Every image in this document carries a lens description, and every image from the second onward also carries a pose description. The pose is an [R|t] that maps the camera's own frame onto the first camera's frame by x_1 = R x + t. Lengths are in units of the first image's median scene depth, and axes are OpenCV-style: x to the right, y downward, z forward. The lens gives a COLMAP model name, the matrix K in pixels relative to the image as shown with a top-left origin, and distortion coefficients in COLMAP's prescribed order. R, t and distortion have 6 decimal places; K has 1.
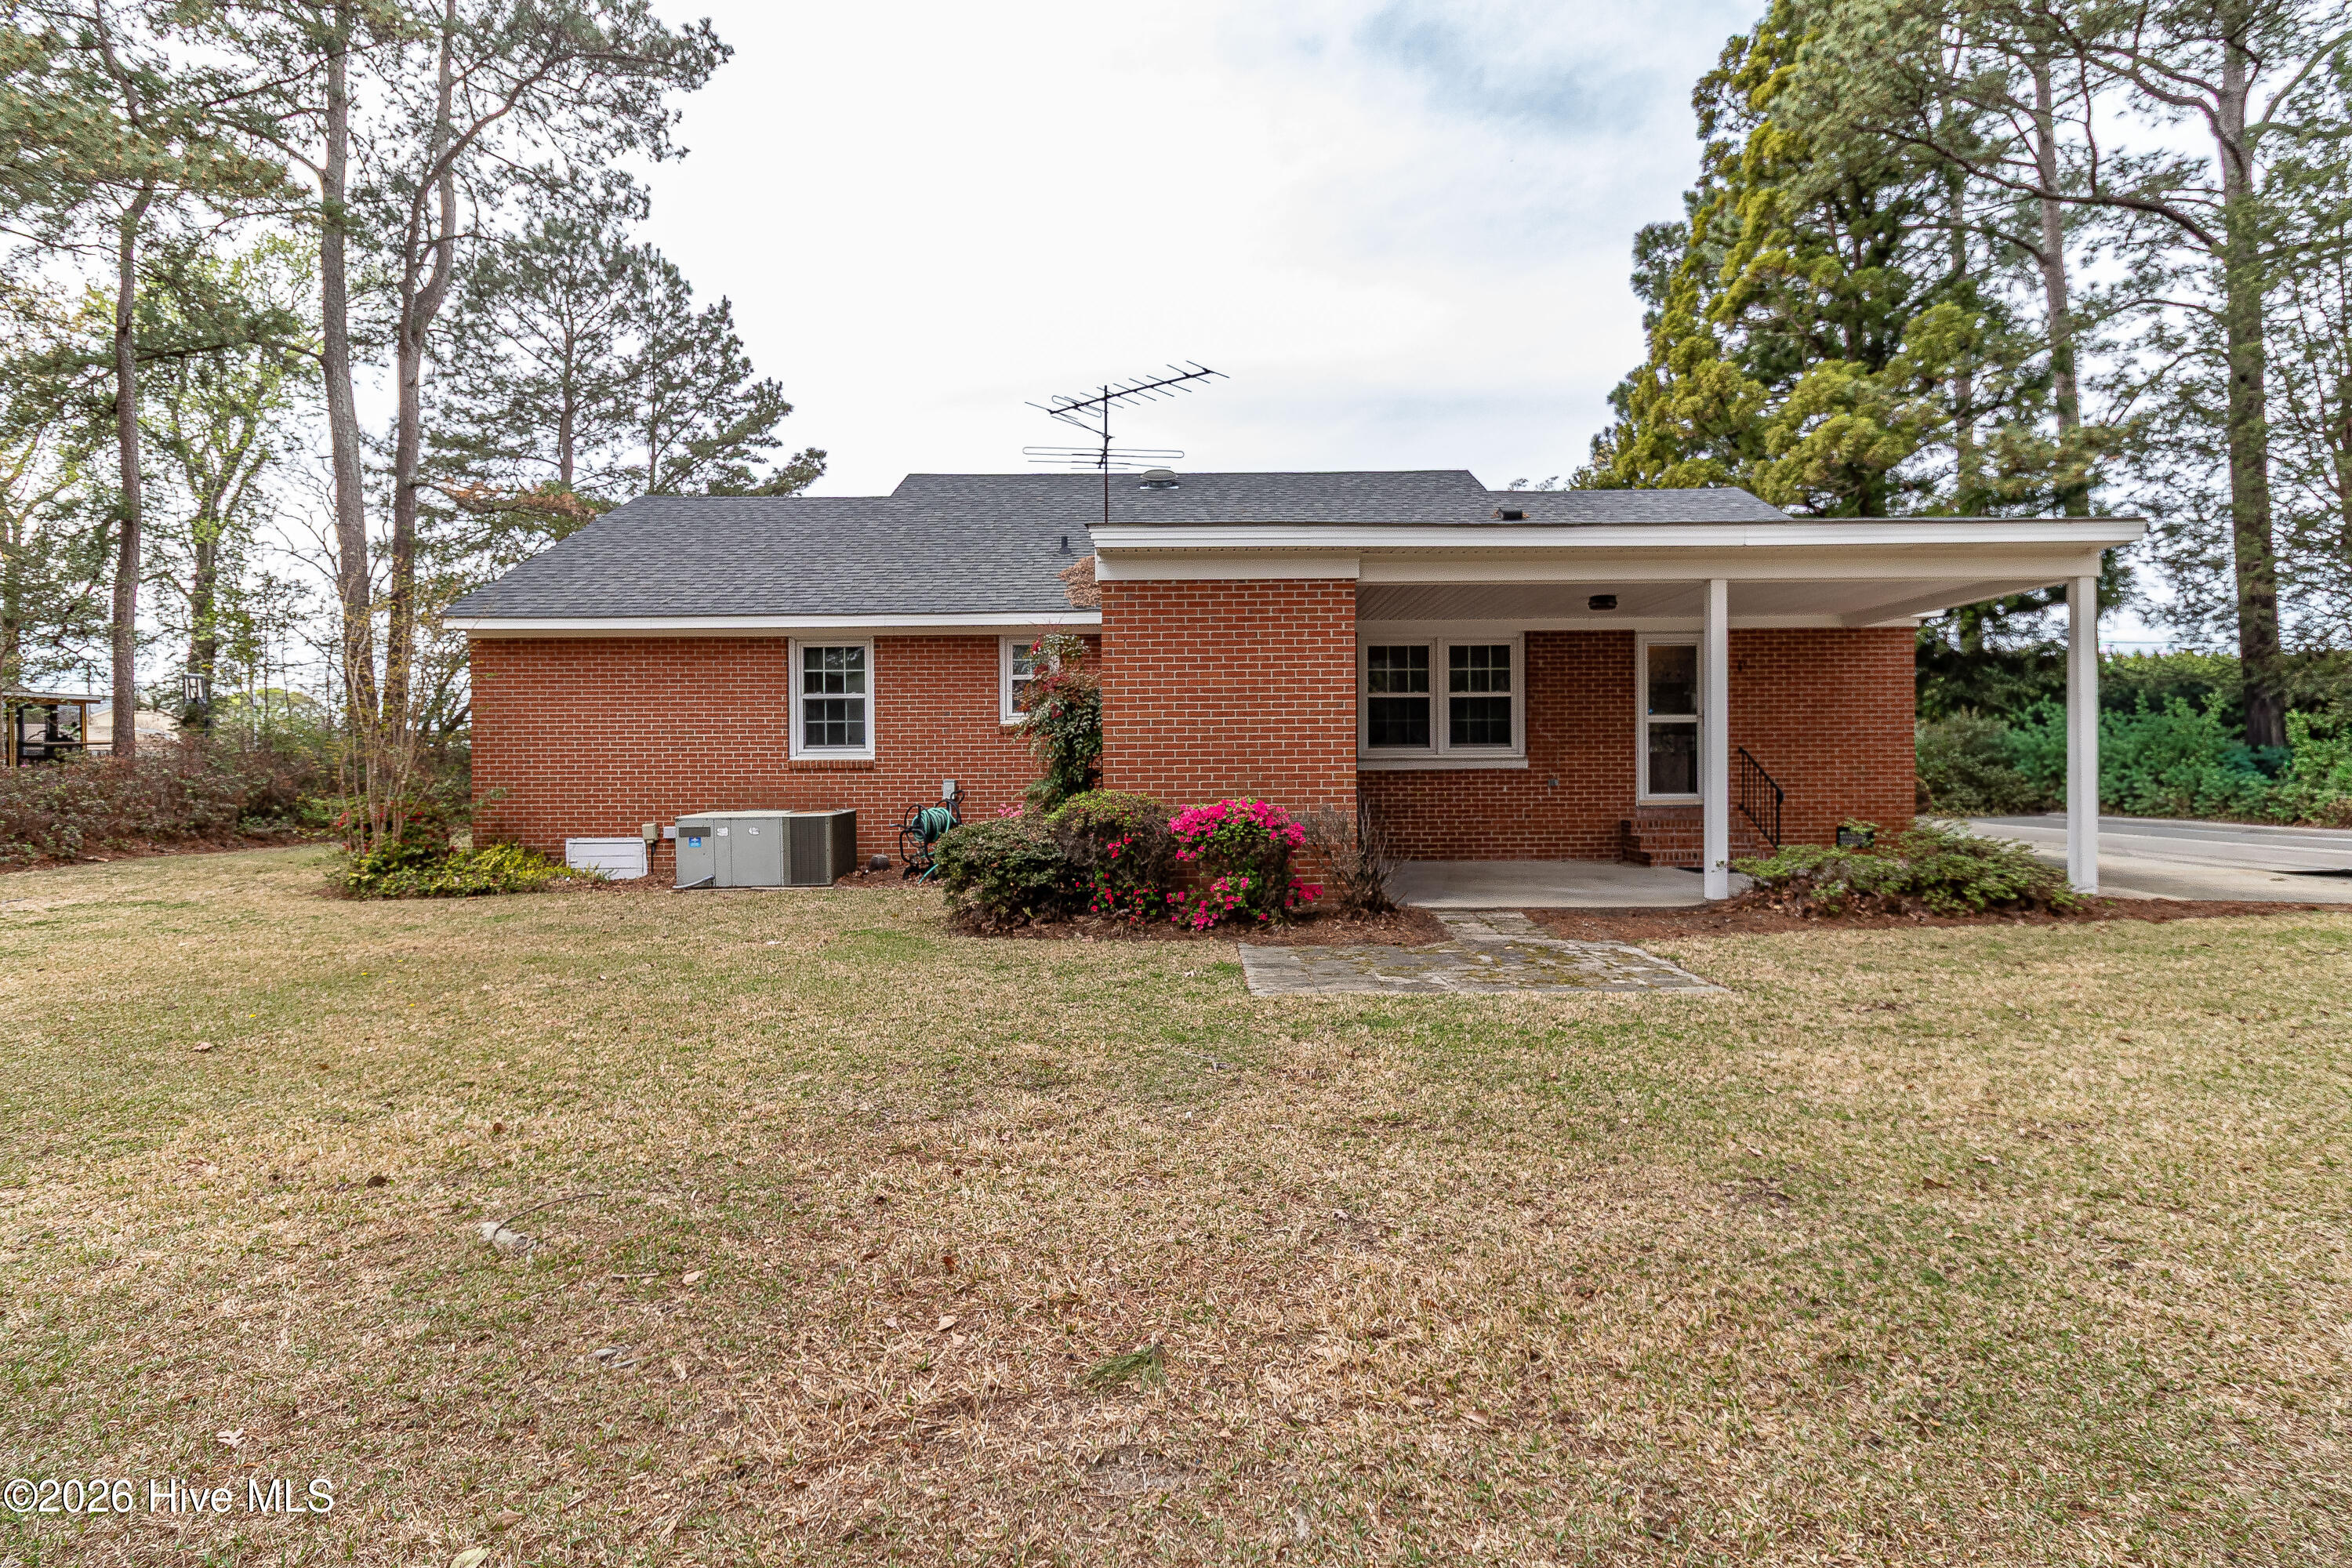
lens RADIAL K [[1122.9, 0, 1185.5], [0, 1122.9, 779.5], [0, 0, 1]] dist [-0.002997, -0.001334]
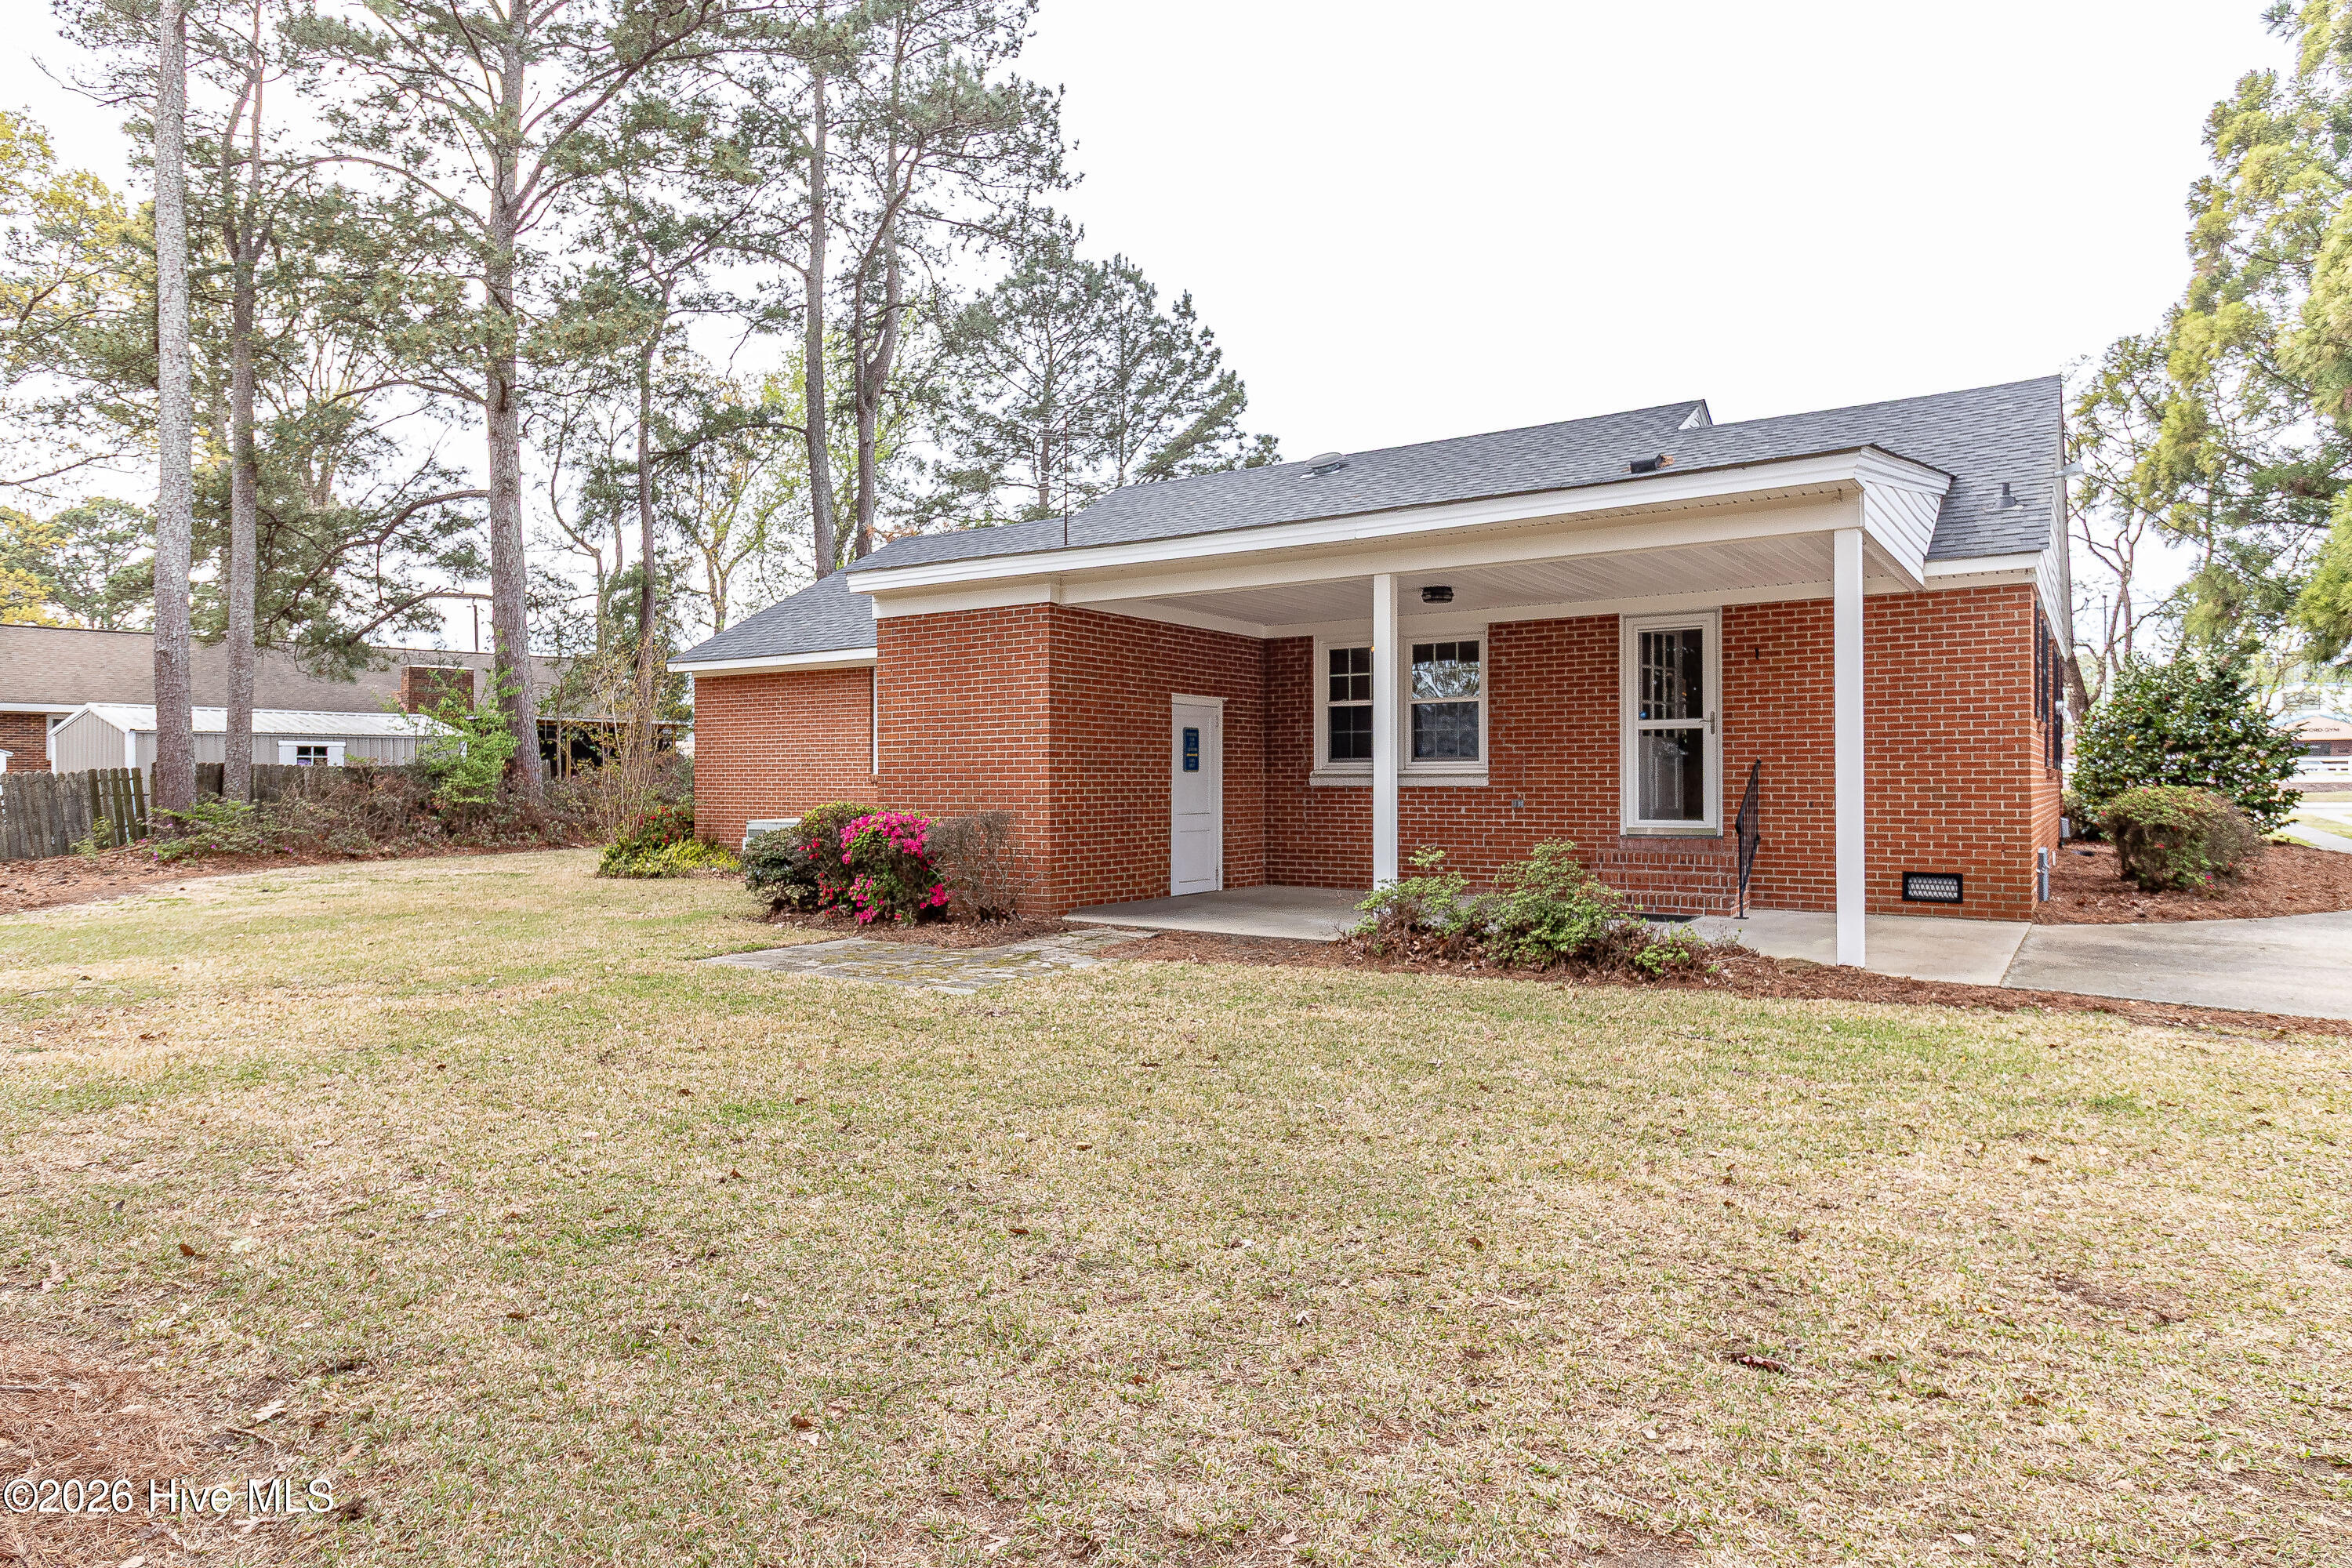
lens RADIAL K [[1401.4, 0, 1176.0], [0, 1401.4, 784.0], [0, 0, 1]] dist [0.034369, 0.000402]
pose [[0.824857, 0.006475, -0.565304, 0.580559], [-0.010336, 0.999940, -0.003628, -0.004440], [0.565247, 0.008835, 0.824875, -0.001961]]
